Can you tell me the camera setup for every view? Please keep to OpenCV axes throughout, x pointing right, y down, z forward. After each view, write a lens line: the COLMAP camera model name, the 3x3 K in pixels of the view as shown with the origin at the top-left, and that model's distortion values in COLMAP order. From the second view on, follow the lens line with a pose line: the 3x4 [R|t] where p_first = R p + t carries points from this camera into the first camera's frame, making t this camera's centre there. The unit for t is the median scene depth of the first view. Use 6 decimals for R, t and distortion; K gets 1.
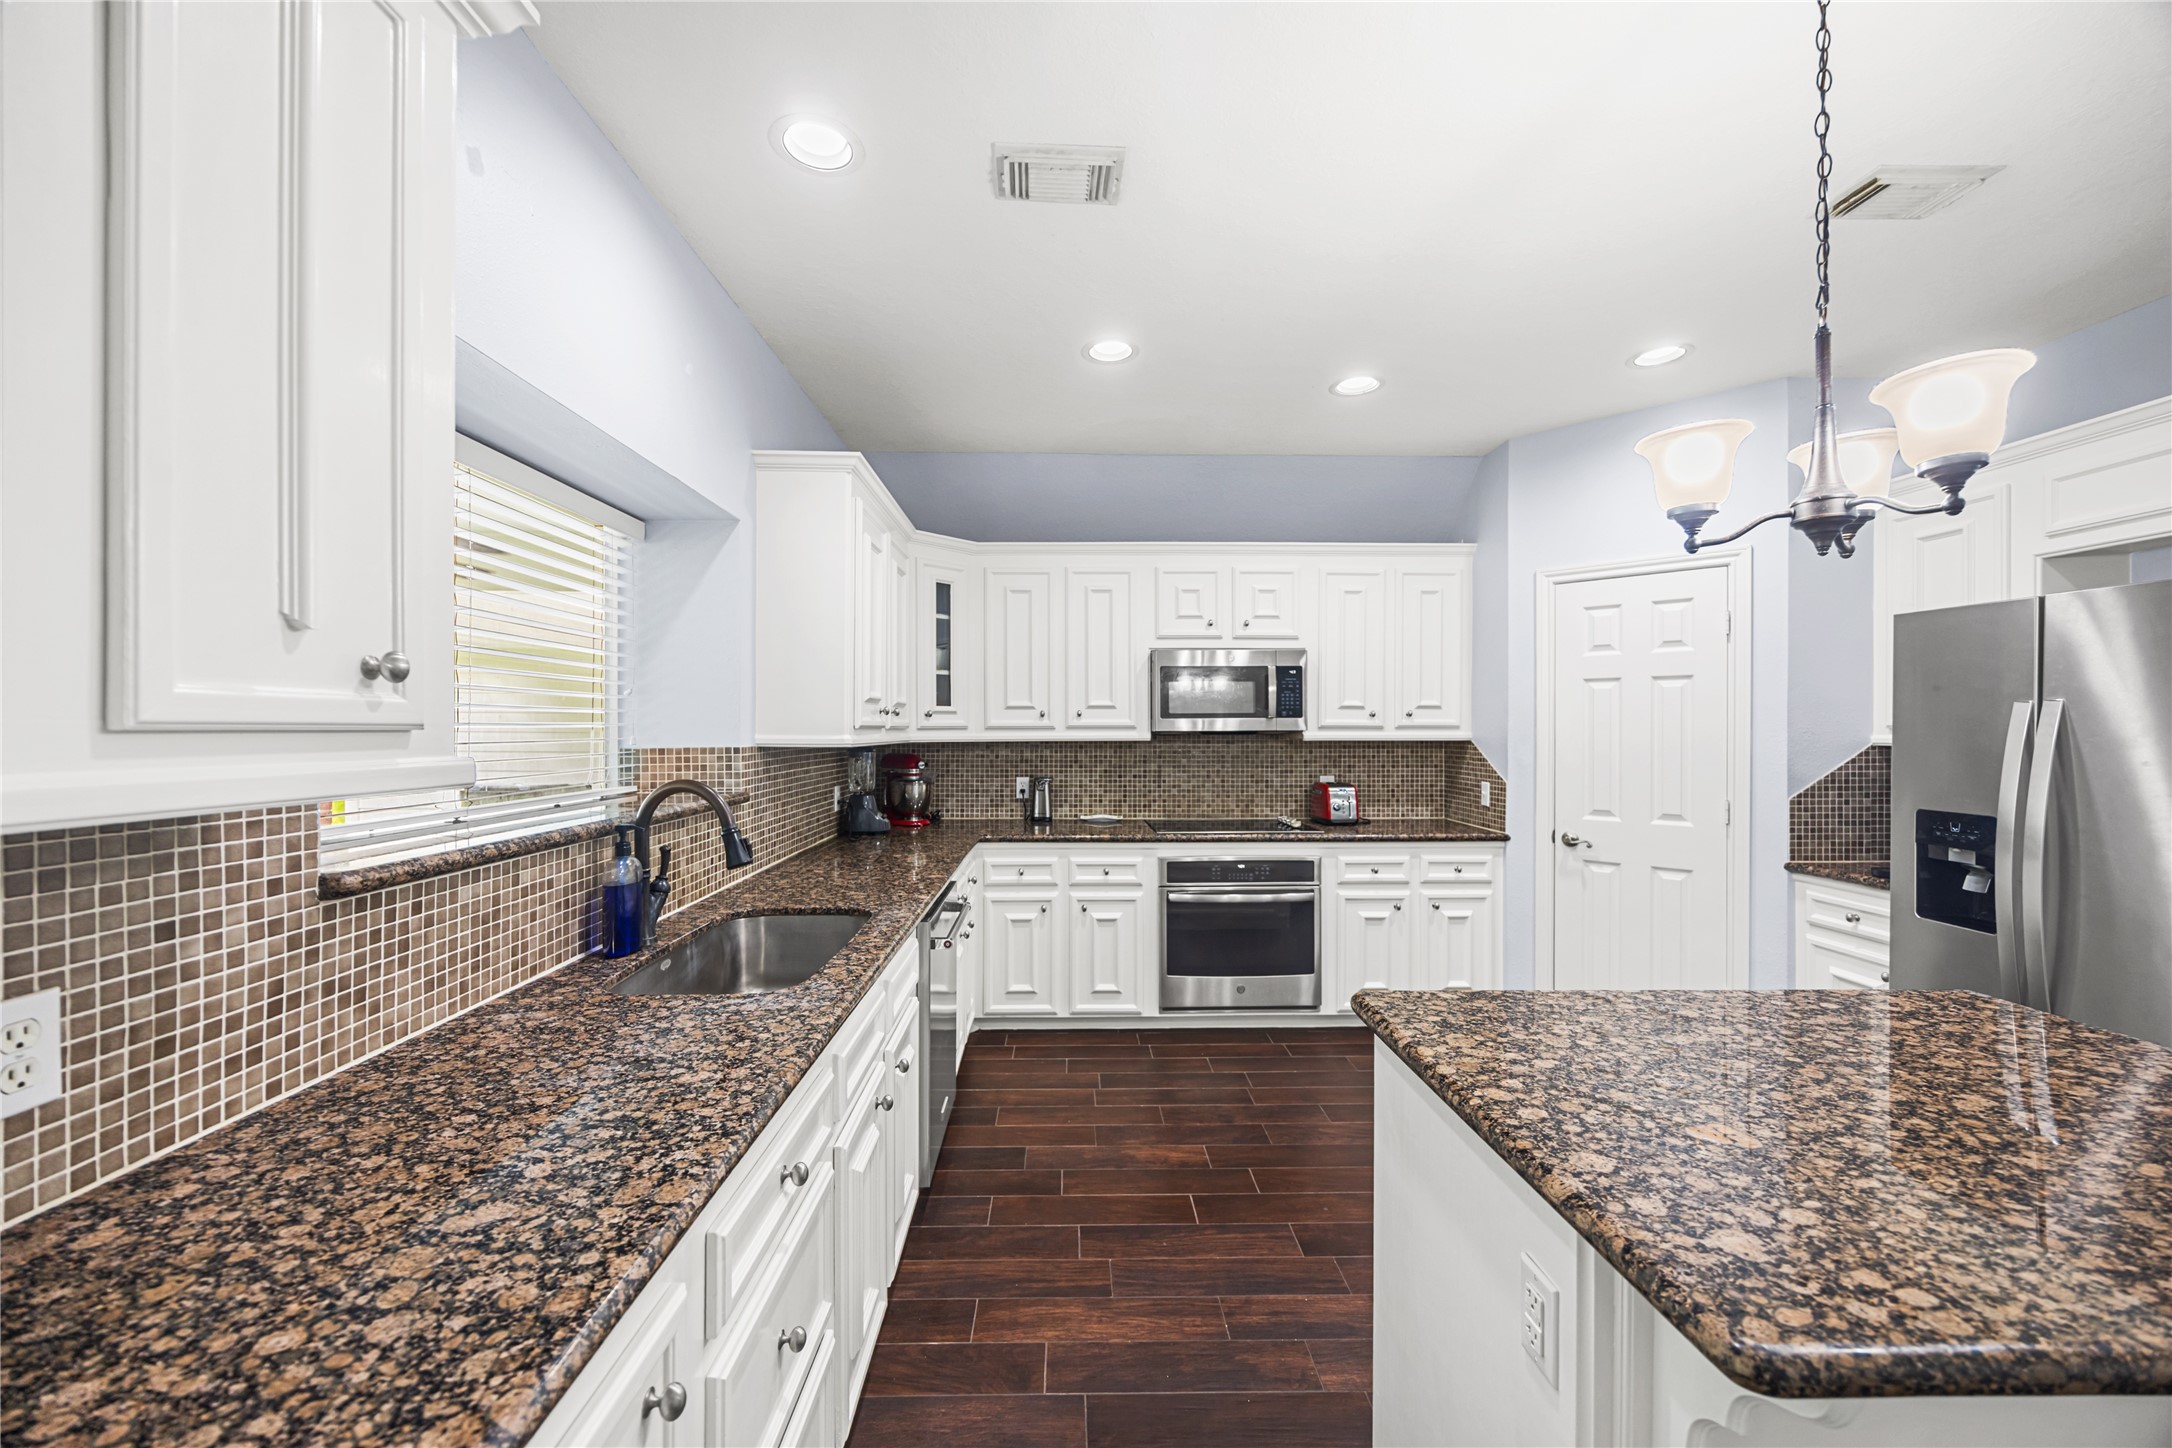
lens RADIAL K [[827.0, 0, 1087.2], [0, 827.0, 728.4], [0, 0, 1]] dist [0.001960, 0.001070]
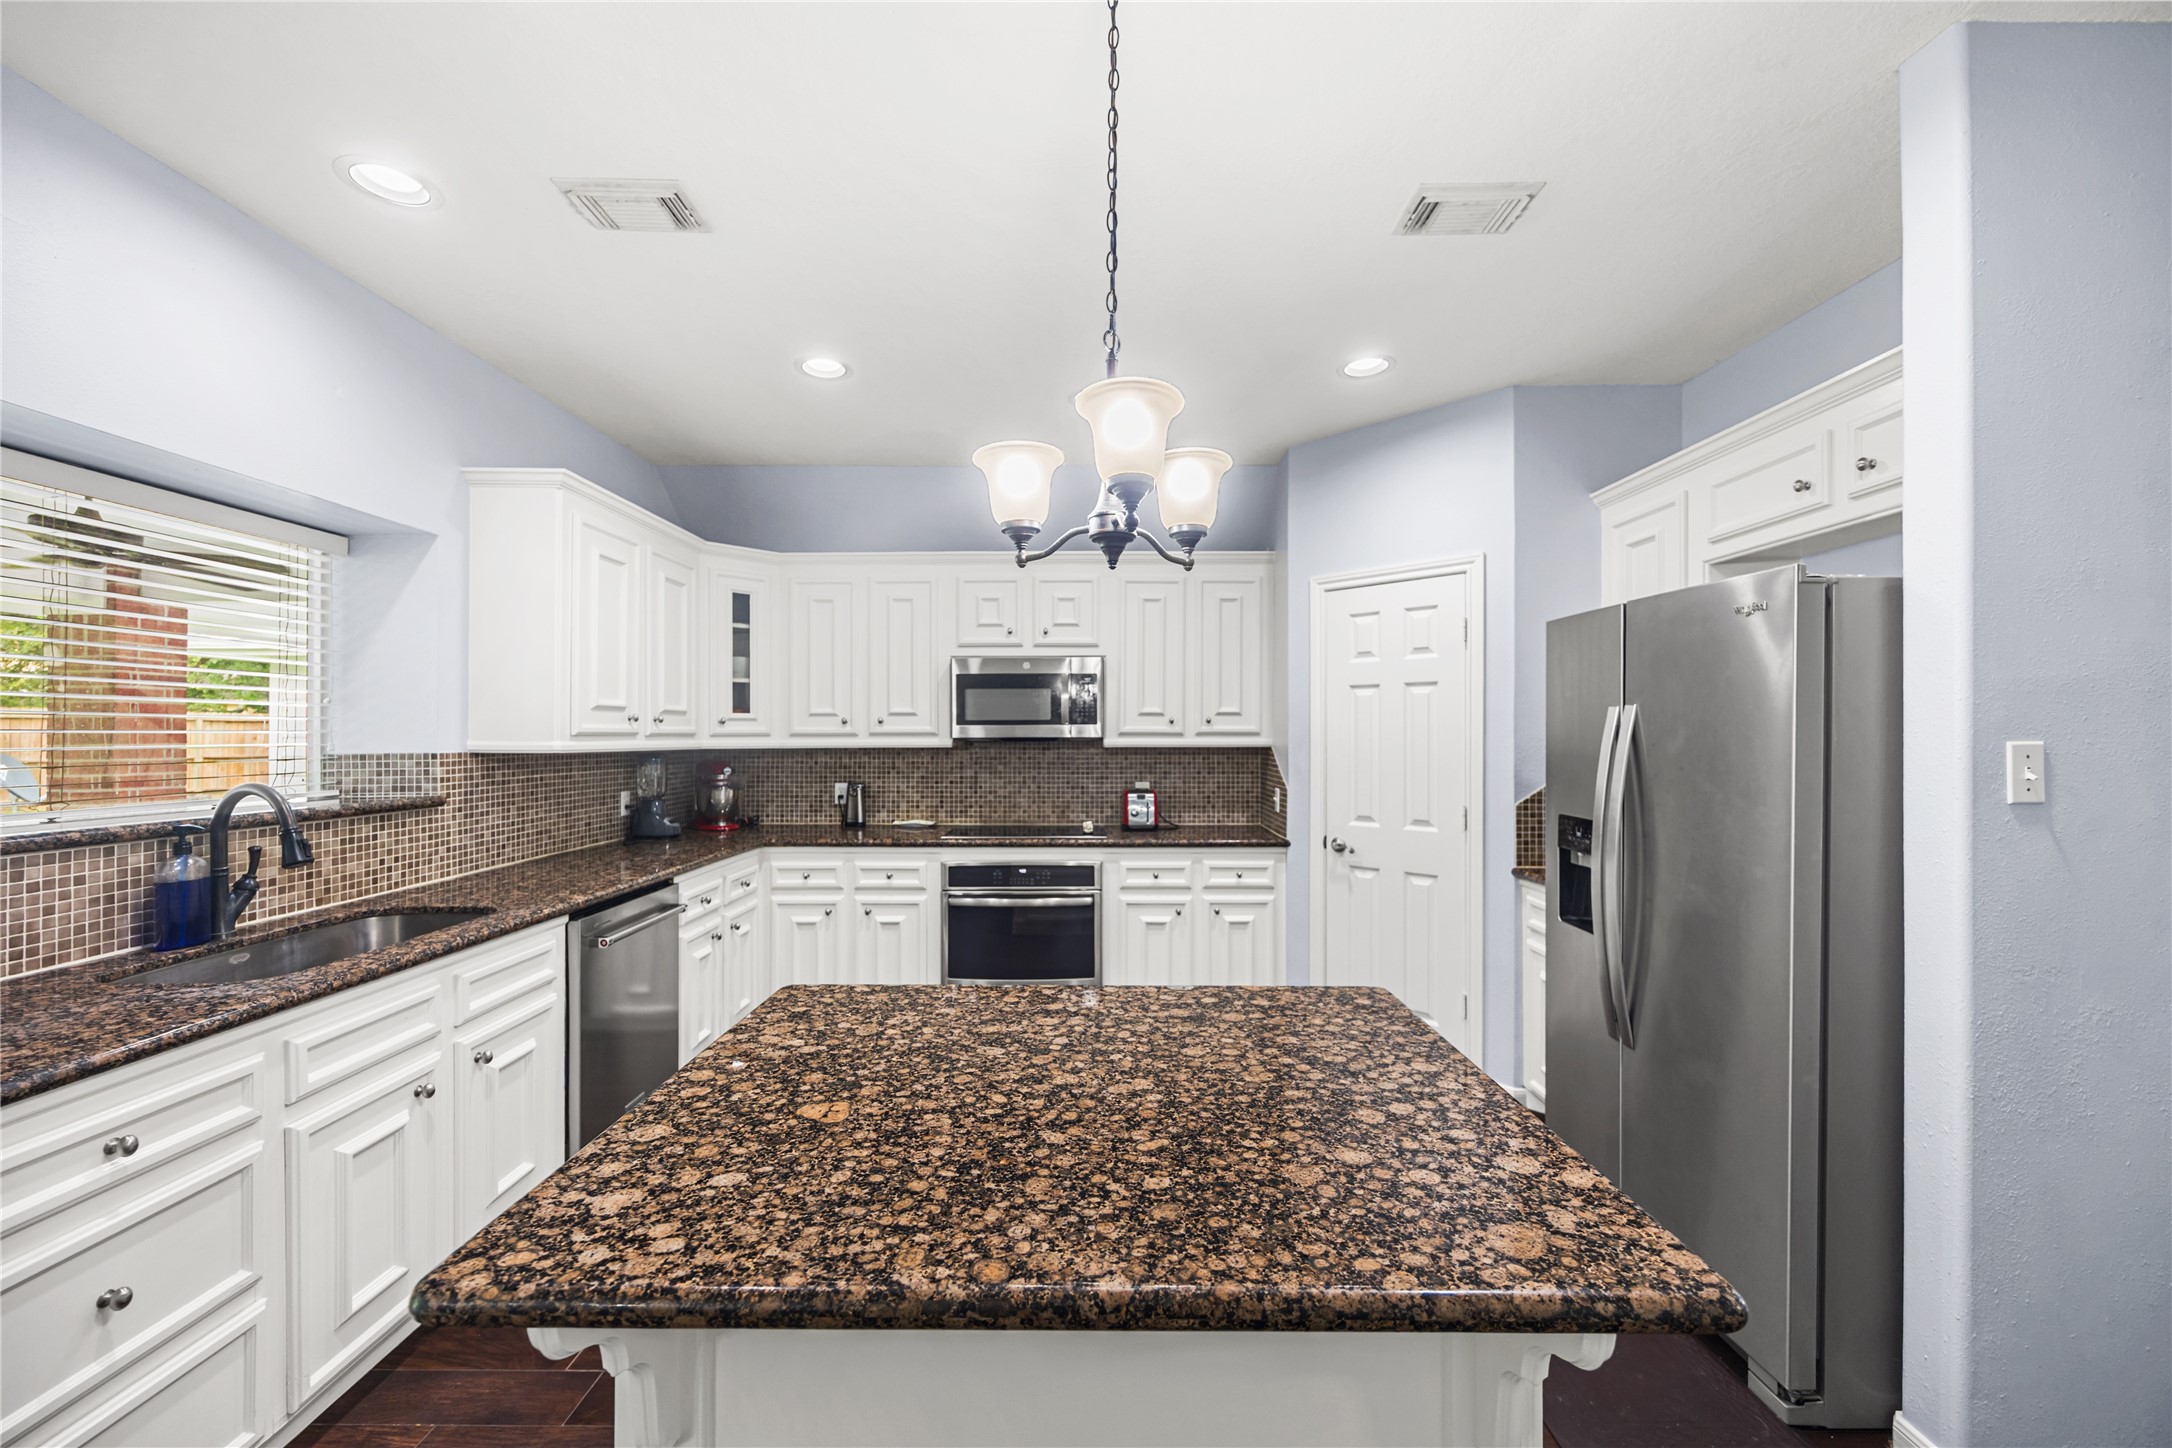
lens RADIAL K [[827.0, 0, 1088.4], [0, 827.0, 735.8], [0, 0, 1]] dist [0.001960, 0.001070]
pose [[0.999630, -0.000583, -0.027212, 0.329118], [0.000571, 1.000000, -0.000465, 0.001392], [0.027212, 0.000449, 0.999630, -0.018008]]
